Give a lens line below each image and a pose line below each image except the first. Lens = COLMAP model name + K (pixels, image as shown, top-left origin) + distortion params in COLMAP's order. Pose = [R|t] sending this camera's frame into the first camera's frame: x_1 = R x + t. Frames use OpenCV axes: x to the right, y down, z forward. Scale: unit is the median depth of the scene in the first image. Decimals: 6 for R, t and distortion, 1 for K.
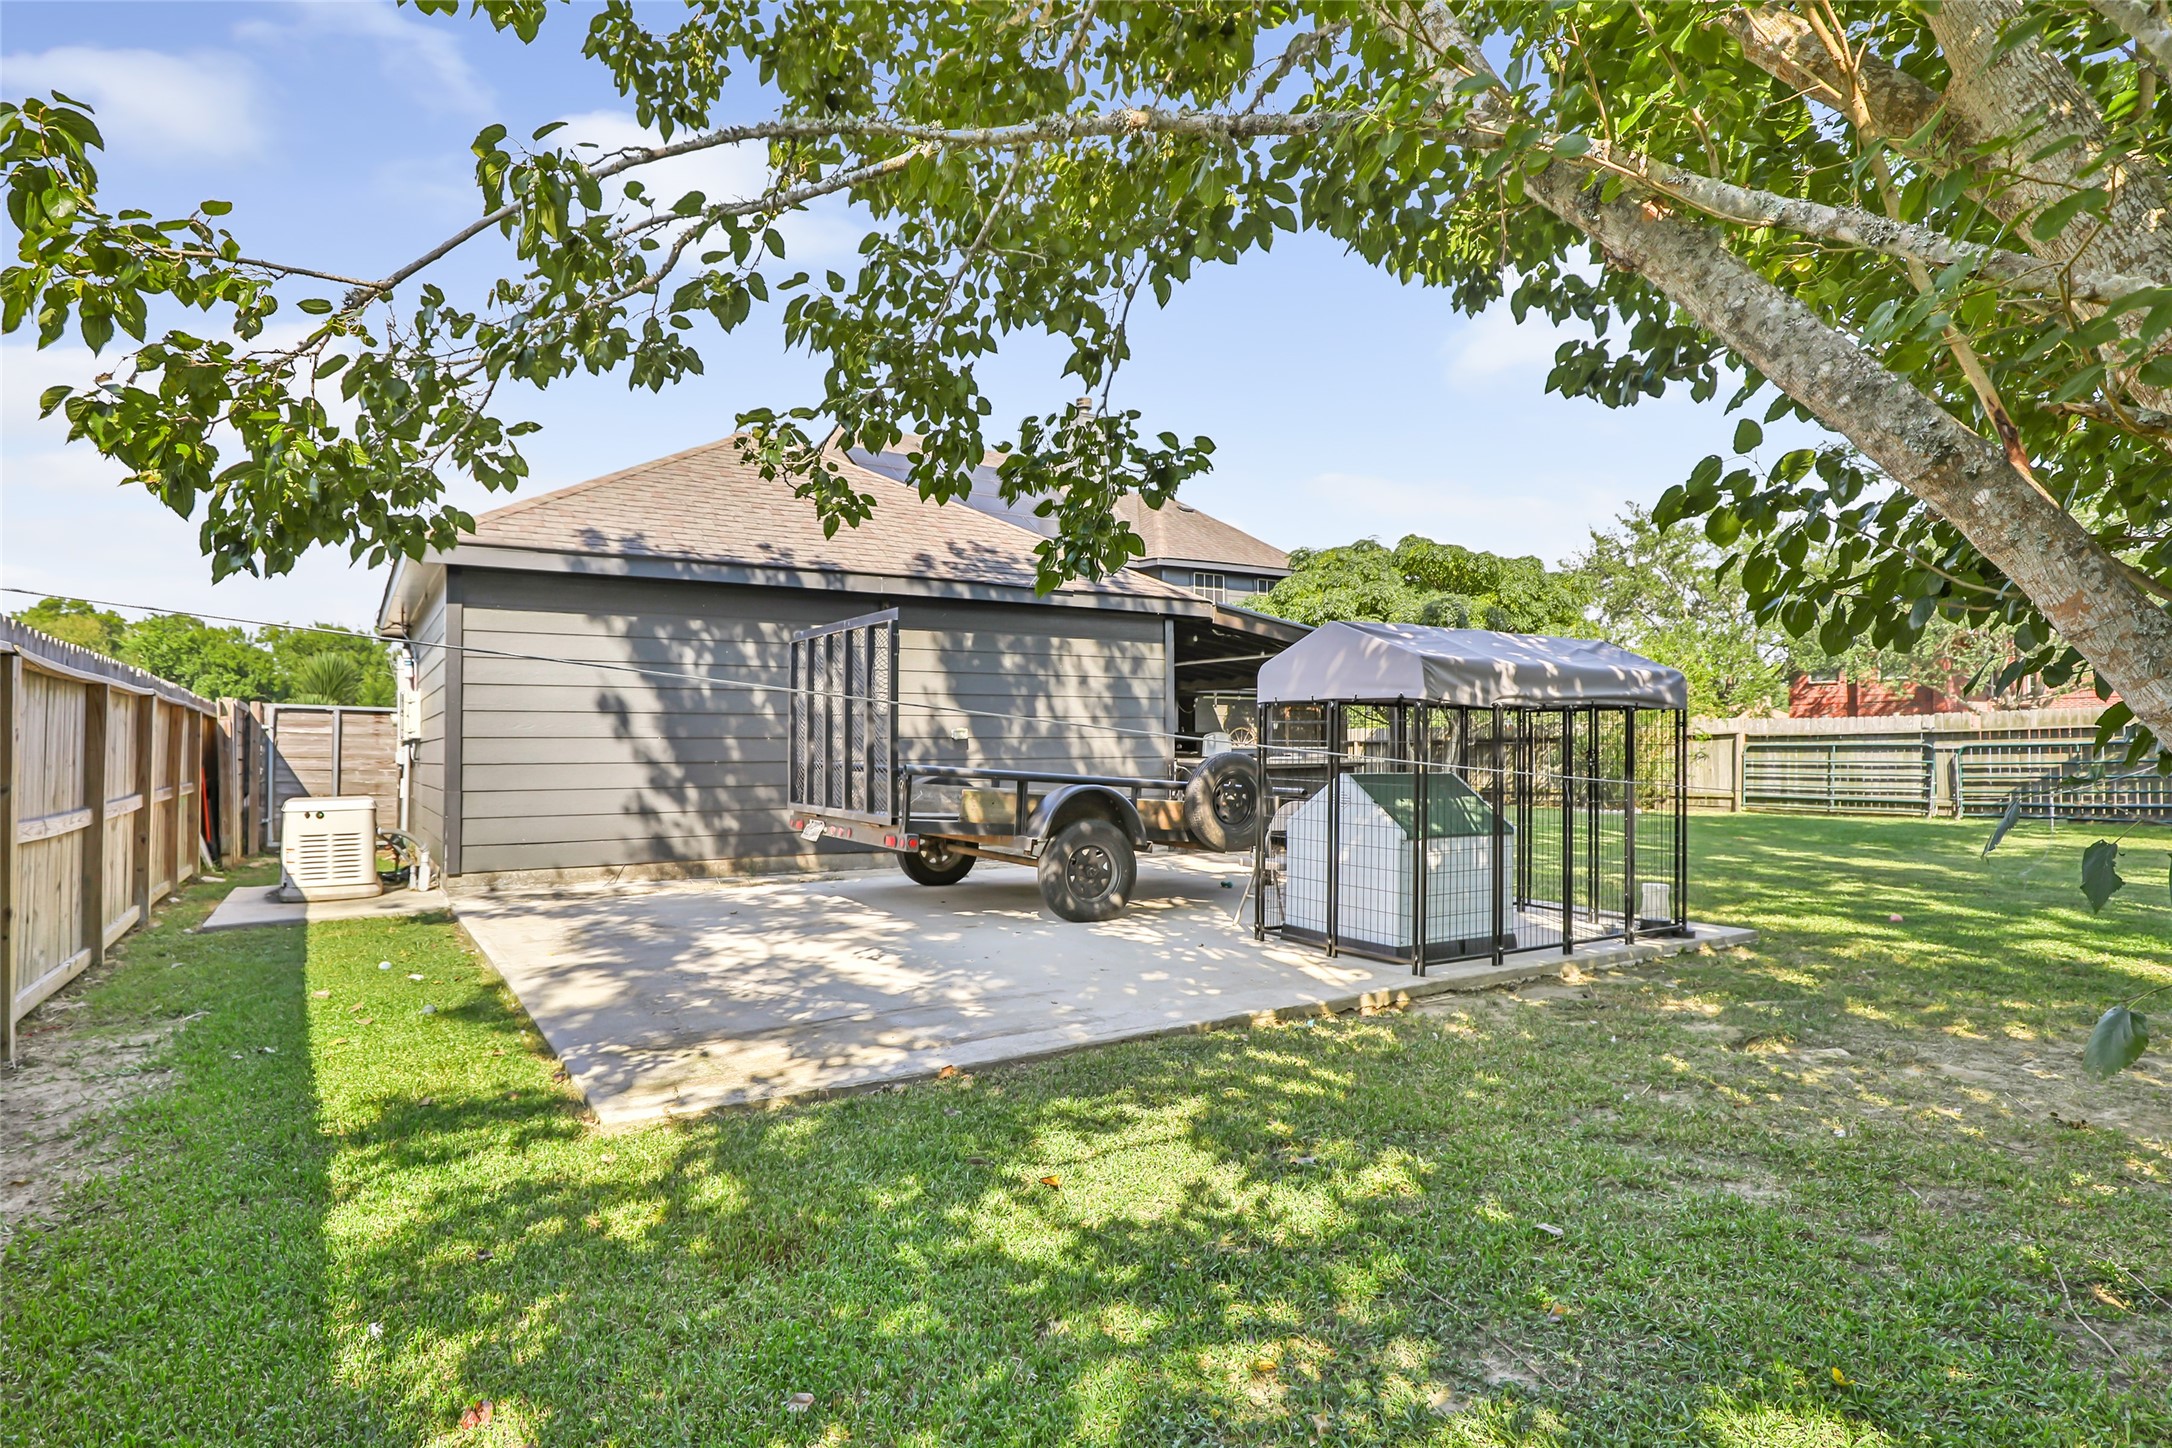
lens RADIAL K [[1123.2, 0, 1084.7], [0, 1123.2, 733.9], [0, 0, 1]] dist [-0.000366, -0.000200]
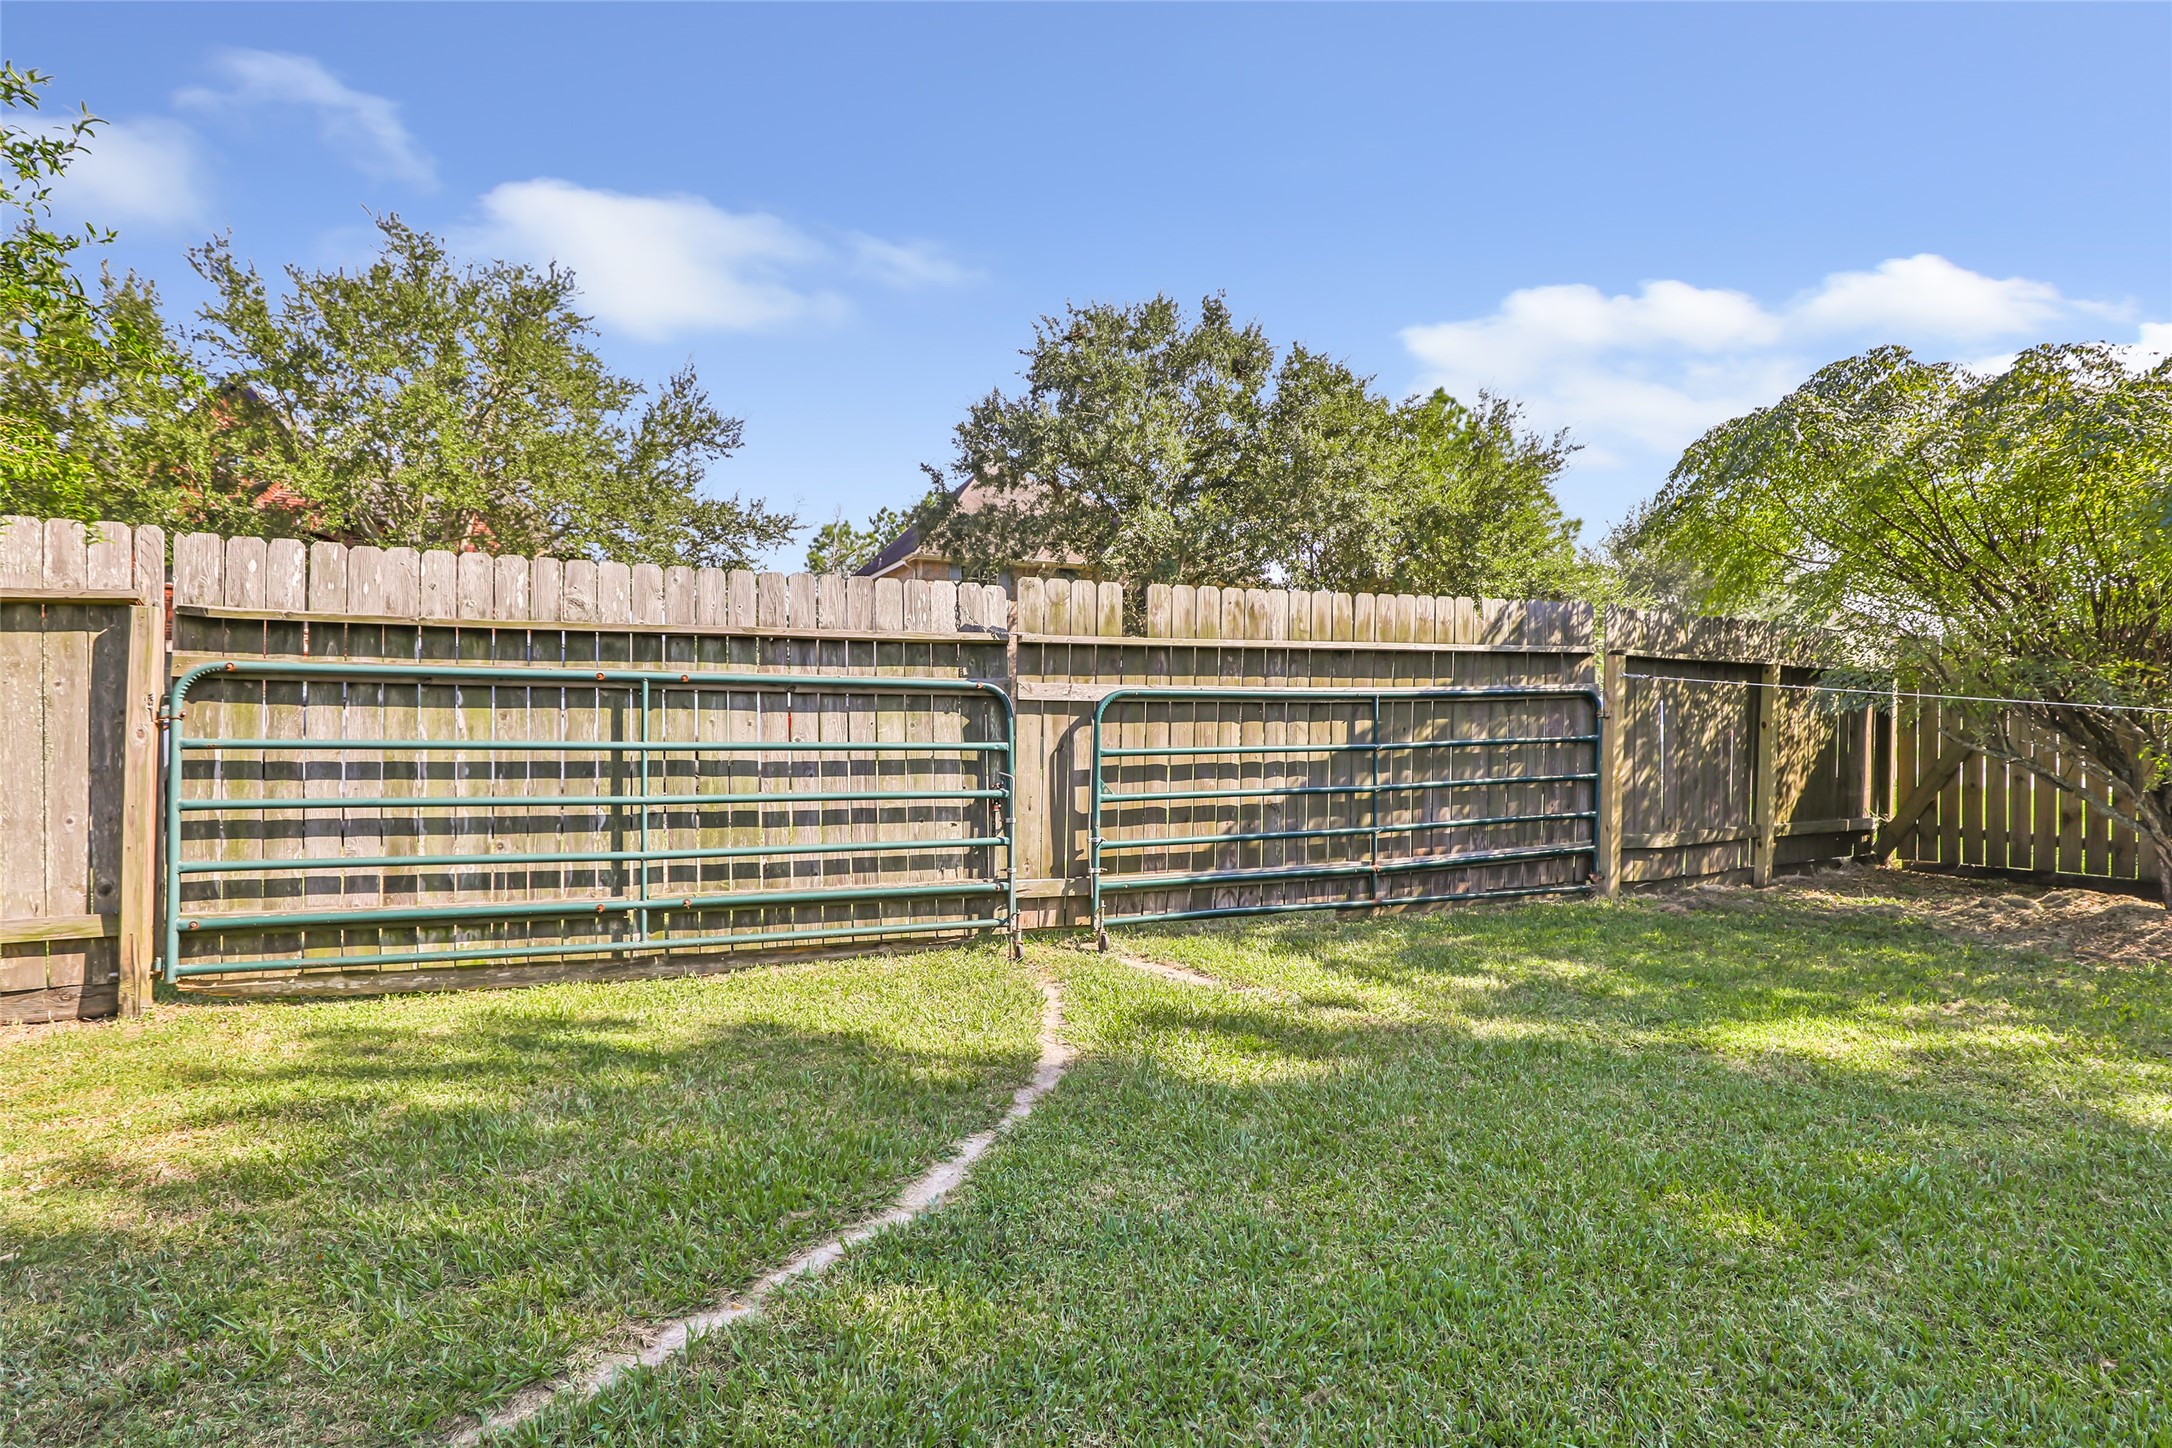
lens RADIAL K [[1022.4, 0, 1084.9], [0, 1022.4, 727.0], [0, 0, 1]] dist [-0.003901, -0.000374]
pose [[0.147897, 0.001718, 0.989001, 0.475387], [-0.027123, 0.999629, 0.002319, 0.017830], [-0.988631, -0.027168, 0.147889, 0.891636]]
